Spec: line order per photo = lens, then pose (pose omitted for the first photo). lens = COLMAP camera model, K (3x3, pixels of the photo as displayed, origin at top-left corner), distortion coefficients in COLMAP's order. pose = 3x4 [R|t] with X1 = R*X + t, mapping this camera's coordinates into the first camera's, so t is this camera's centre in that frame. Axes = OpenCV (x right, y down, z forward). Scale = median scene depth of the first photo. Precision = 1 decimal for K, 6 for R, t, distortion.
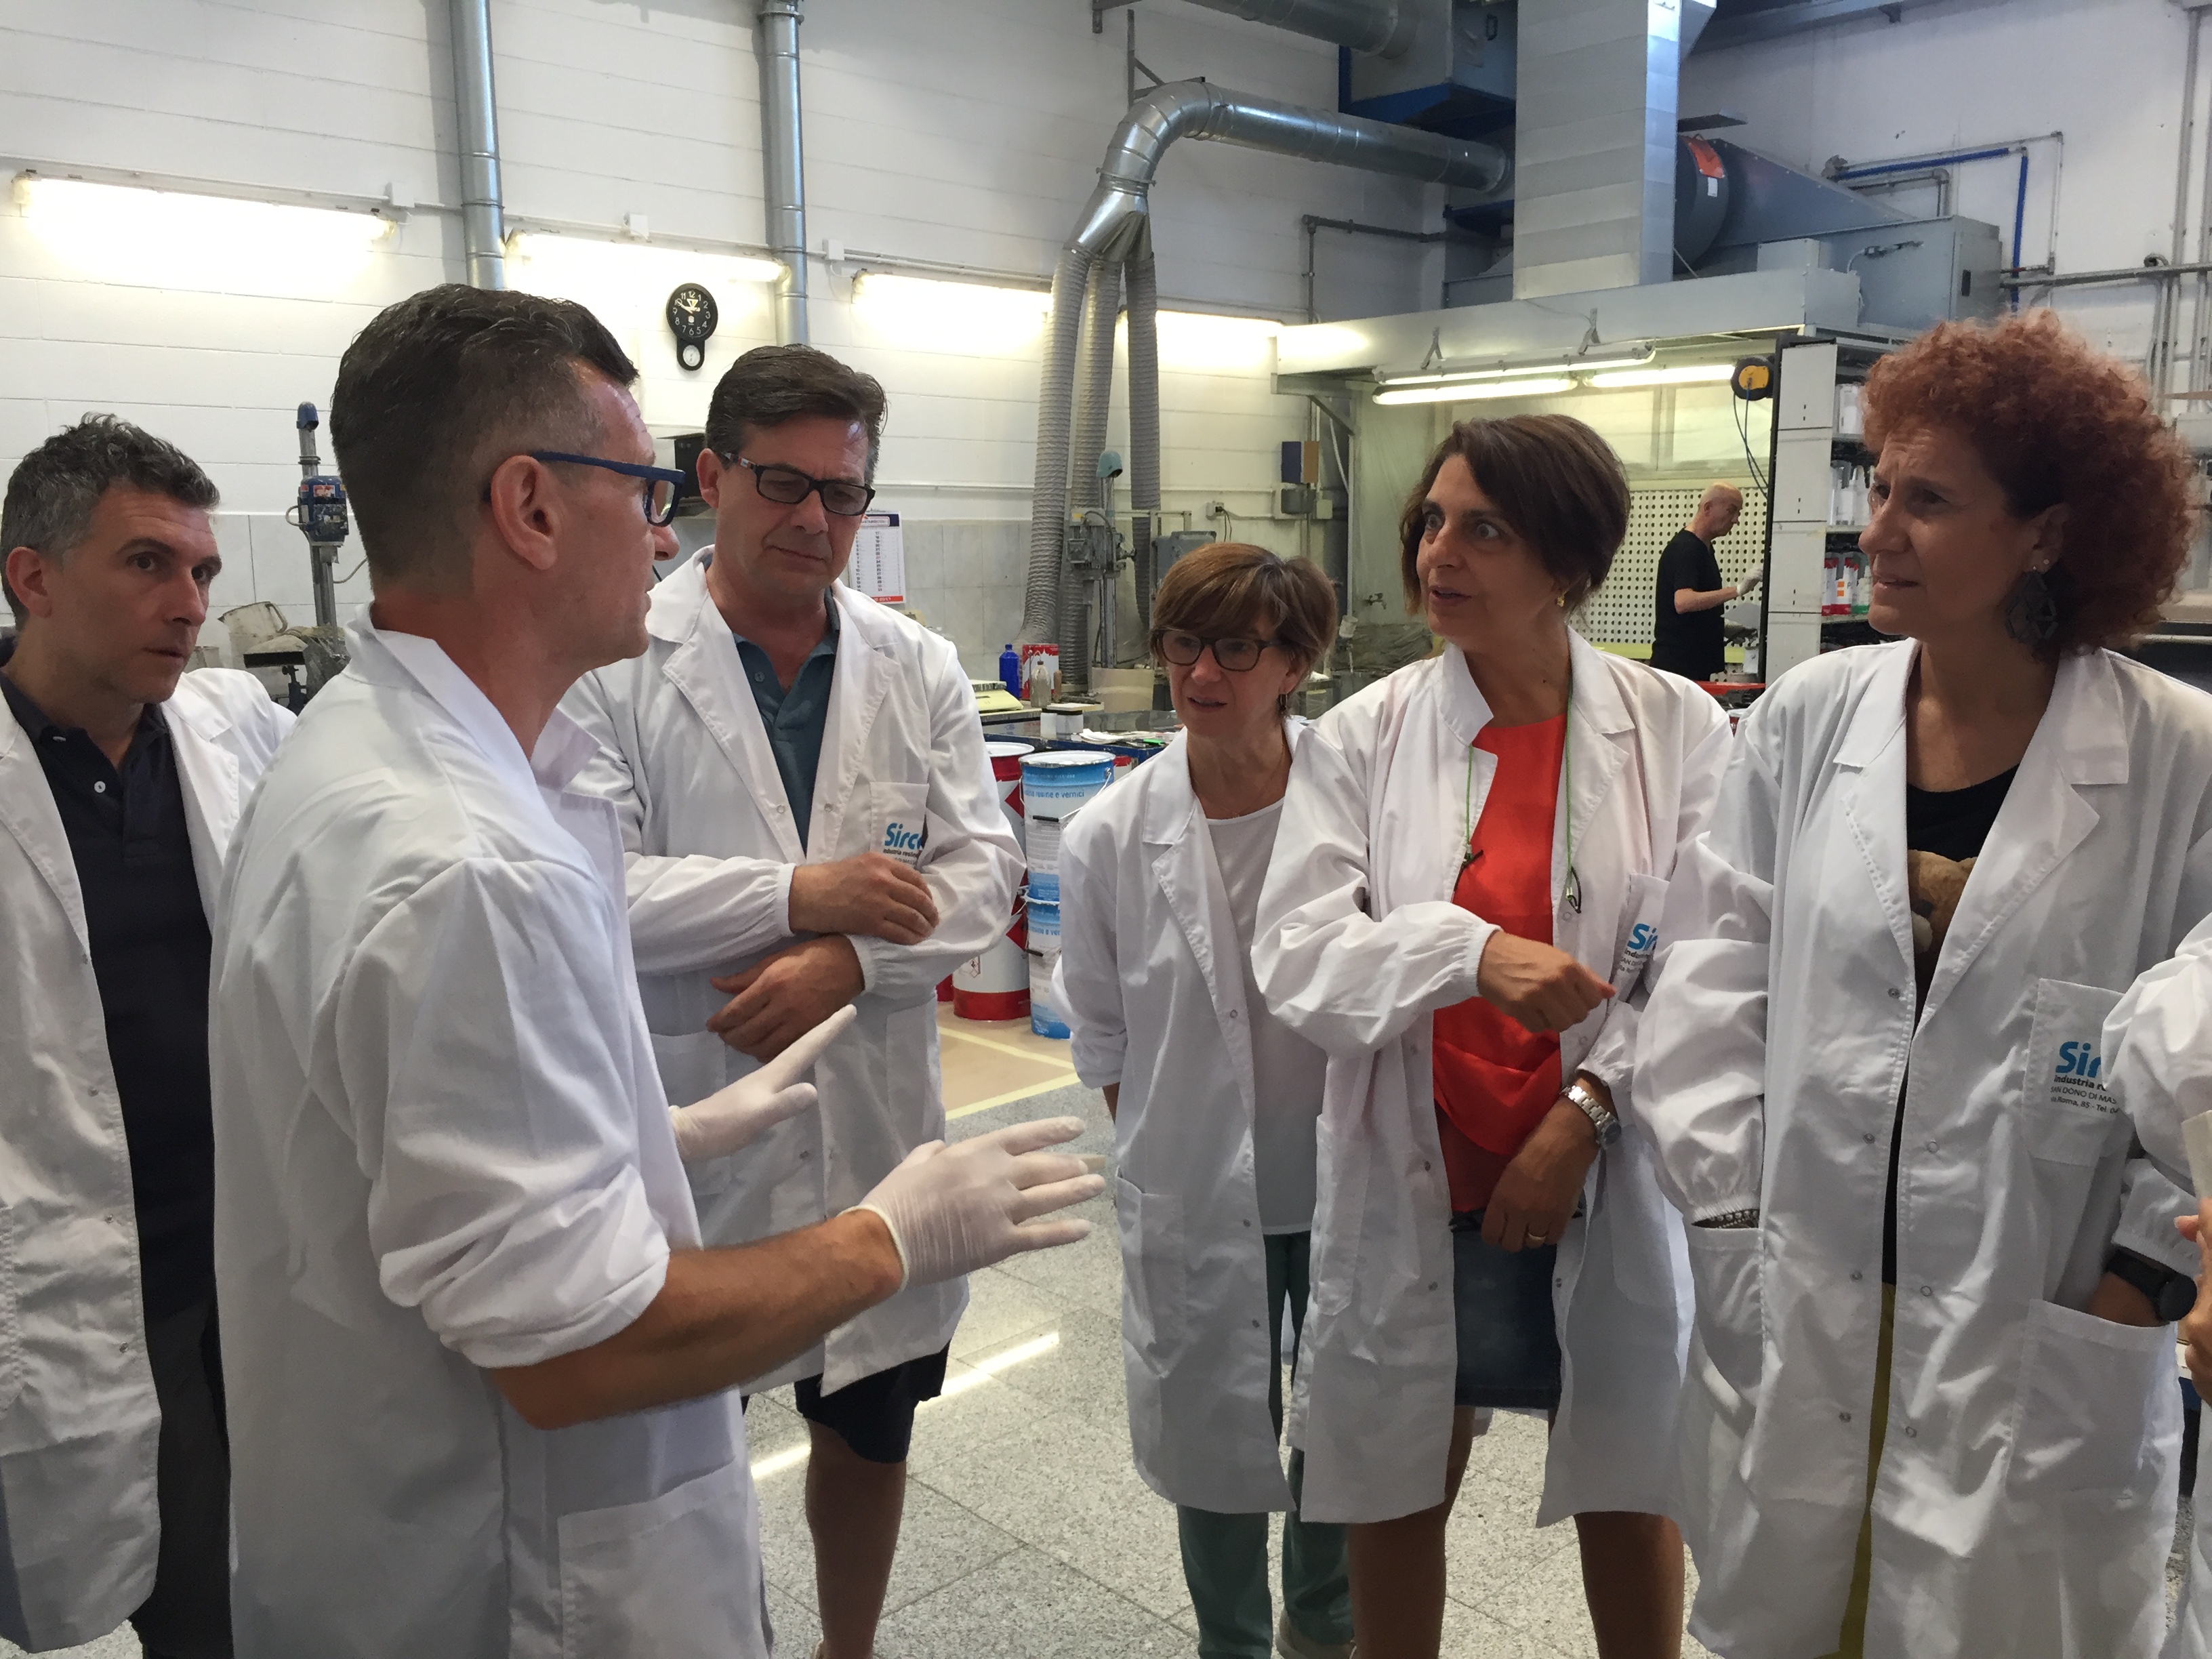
lens RADIAL K [[1865.2, 0, 1103.6], [0, 1865.2, 832.9], [0, 0, 1]] dist [-0.002917, 0.003501]
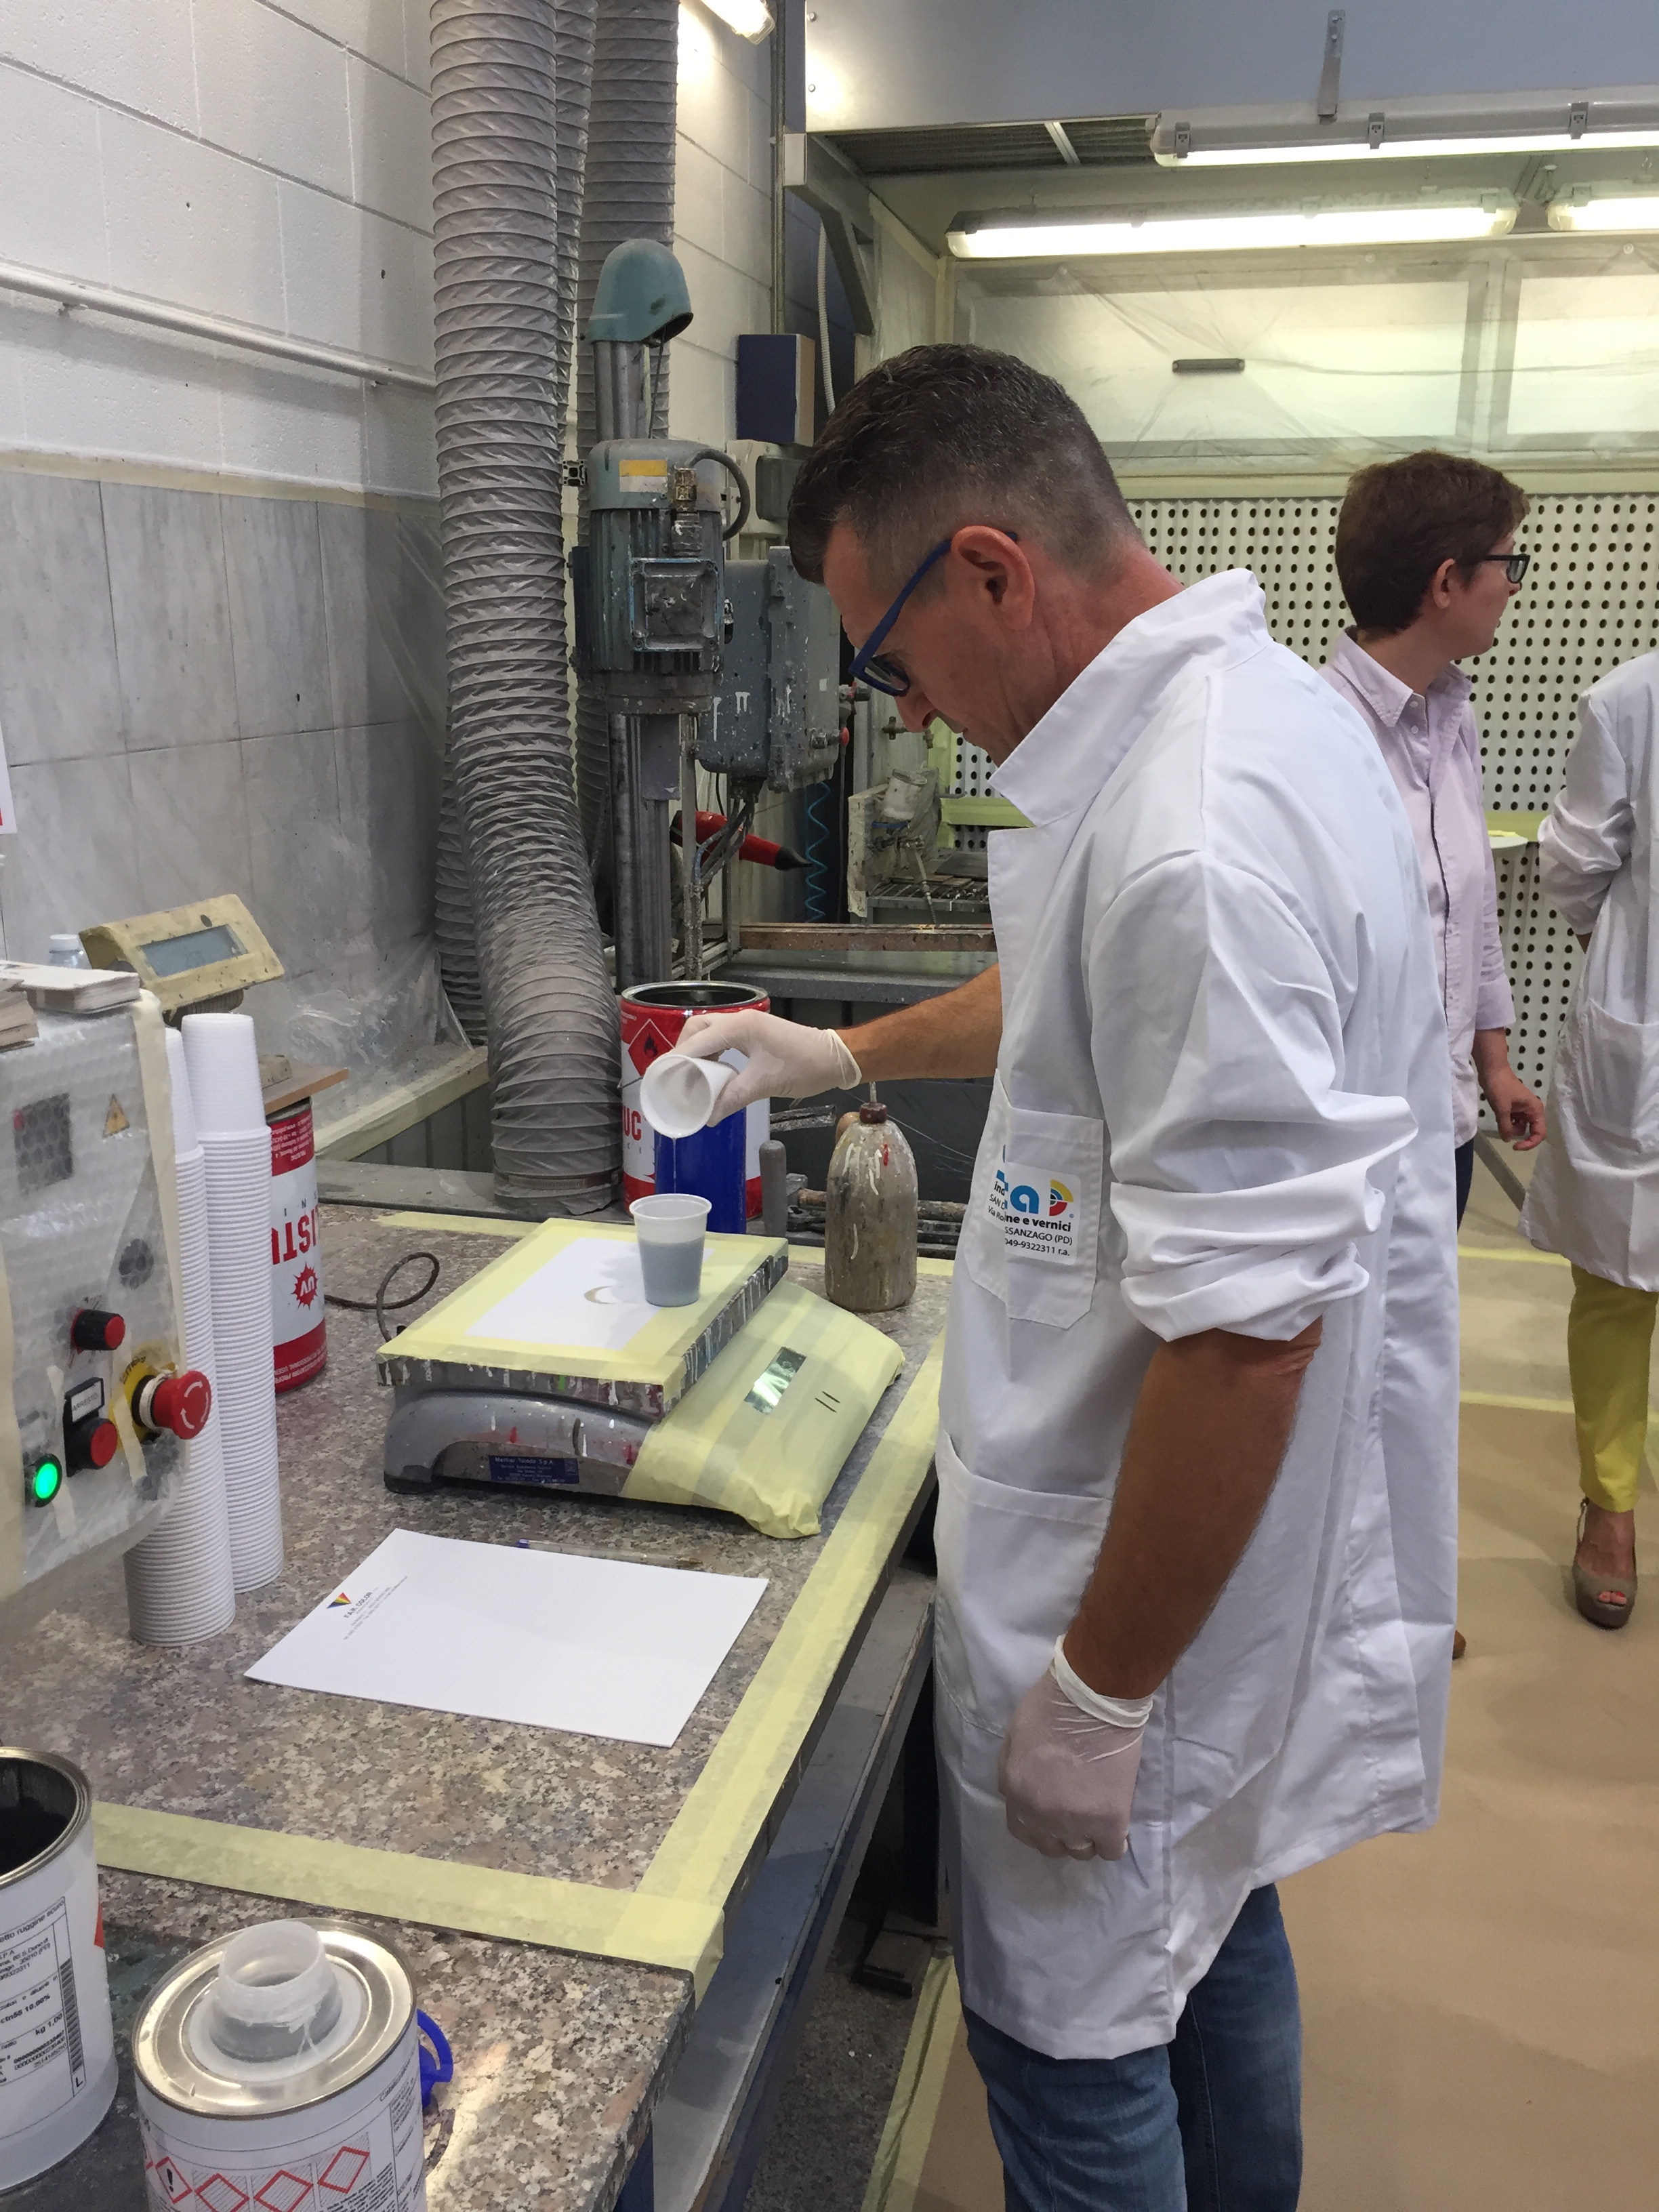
lens RADIAL K [[1865.2, 0, 832.1], [0, 1865.2, 1107.4], [0, 0, 1]] dist [-0.002917, 0.003501]
pose [[0.862543, -0.117465, 0.492160, -0.113614], [0.059053, 0.989402, 0.132649, -0.098319], [-0.502526, -0.085352, 0.860339, 0.649510]]
